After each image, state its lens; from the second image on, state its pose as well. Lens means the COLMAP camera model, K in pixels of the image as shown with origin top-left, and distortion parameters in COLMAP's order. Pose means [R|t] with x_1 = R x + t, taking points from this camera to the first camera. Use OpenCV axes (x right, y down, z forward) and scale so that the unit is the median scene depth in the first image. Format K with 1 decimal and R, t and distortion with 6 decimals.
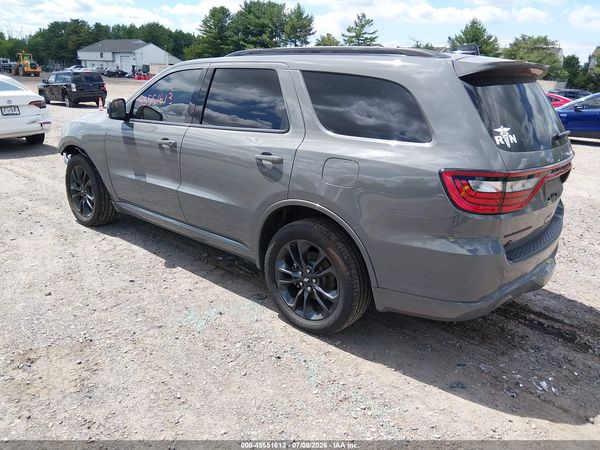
lens RADIAL K [[464.4, 0, 299.9], [0, 464.4, 226.8], [0, 0, 1]] dist [0.011829, -0.039209]
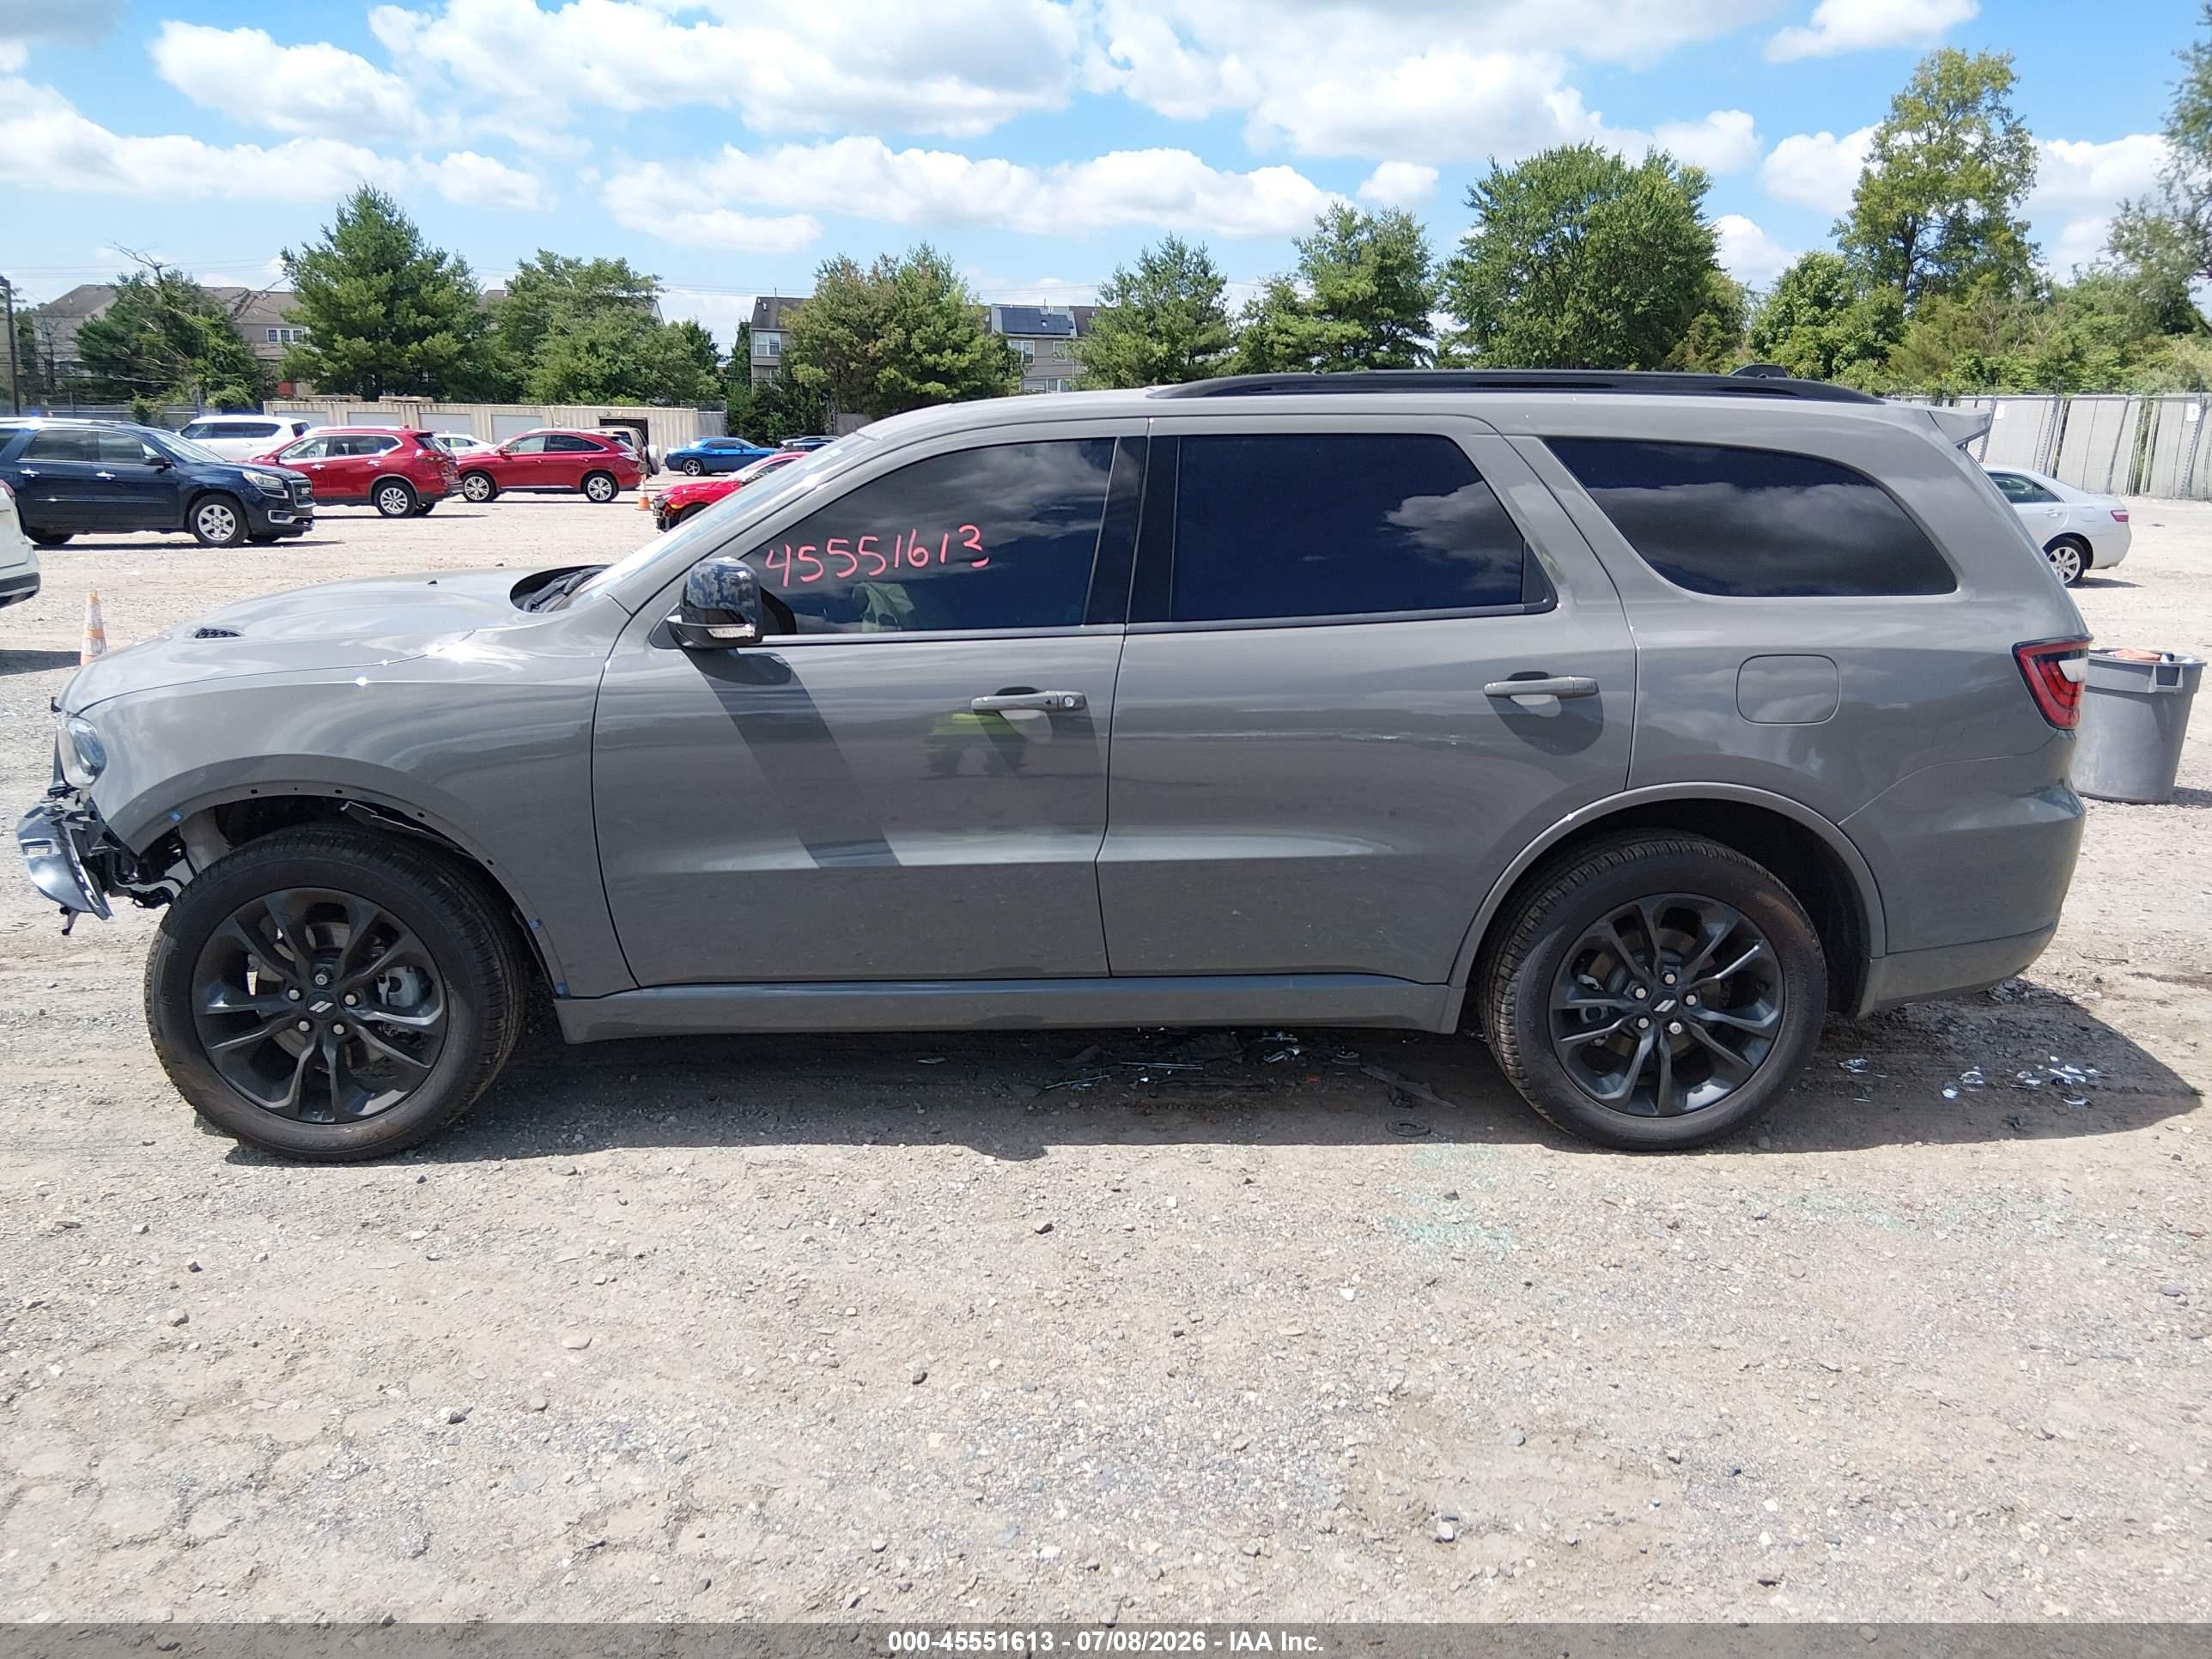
lens RADIAL K [[1711.9, 0, 1069.0], [0, 1711.9, 879.5], [0, 0, 1]] dist [0.011829, -0.039209]
pose [[0.720283, -0.204158, 0.662957, -0.730540], [0.227726, 0.972335, 0.052013, -0.095896], [-0.655235, 0.113508, 0.746849, 0.185398]]
